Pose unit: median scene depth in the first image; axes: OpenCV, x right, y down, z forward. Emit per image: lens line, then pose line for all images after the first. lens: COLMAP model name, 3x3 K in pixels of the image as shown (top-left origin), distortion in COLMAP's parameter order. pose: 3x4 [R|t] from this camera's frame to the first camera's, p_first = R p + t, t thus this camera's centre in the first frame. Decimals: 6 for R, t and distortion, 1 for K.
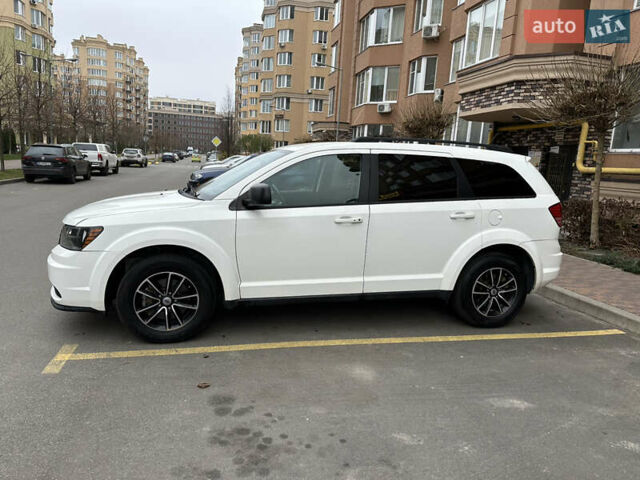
lens RADIAL K [[447.8, 0, 320.3], [0, 447.8, 240.3], [0, 0, 1]] dist [0.037401, -0.047042]
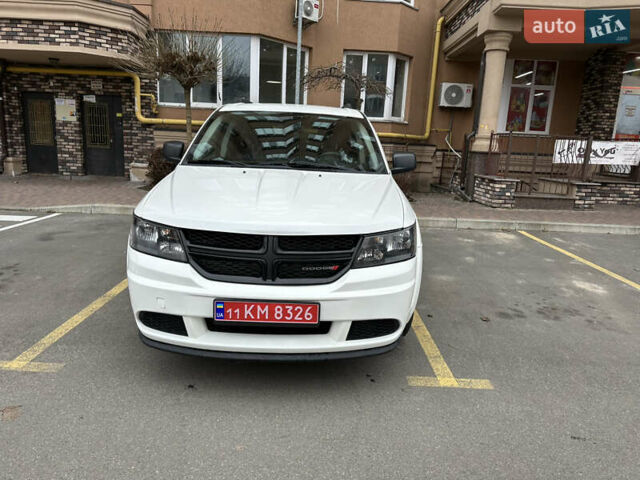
lens RADIAL K [[447.8, 0, 317.4], [0, 447.8, 239.4], [0, 0, 1]] dist [0.037401, -0.047042]
pose [[0.241197, -0.249443, 0.937871, -1.023719], [0.131958, 0.965857, 0.222950, -0.156794], [-0.961463, 0.069984, 0.265878, 0.762871]]
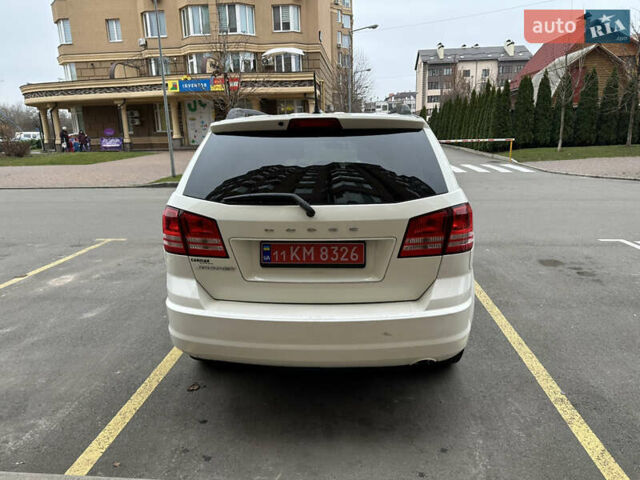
lens RADIAL K [[447.8, 0, 323.4], [0, 447.8, 240.6], [0, 0, 1]] dist [0.037401, -0.047042]
pose [[-0.305198, 0.176426, -0.935803, 1.027034], [-0.153371, 0.960754, 0.231149, -0.204905], [0.939857, 0.214071, -0.266162, 1.384759]]
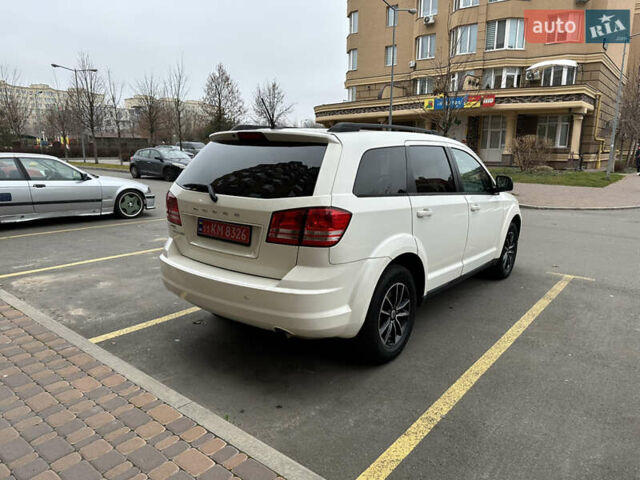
lens RADIAL K [[447.8, 0, 320.1], [0, 447.8, 243.1], [0, 0, 1]] dist [0.037401, -0.047042]
pose [[-0.782844, 0.060397, -0.619280, 0.864325], [-0.161083, 0.941674, 0.295468, -0.285171], [0.601005, 0.331061, -0.727455, 1.860252]]
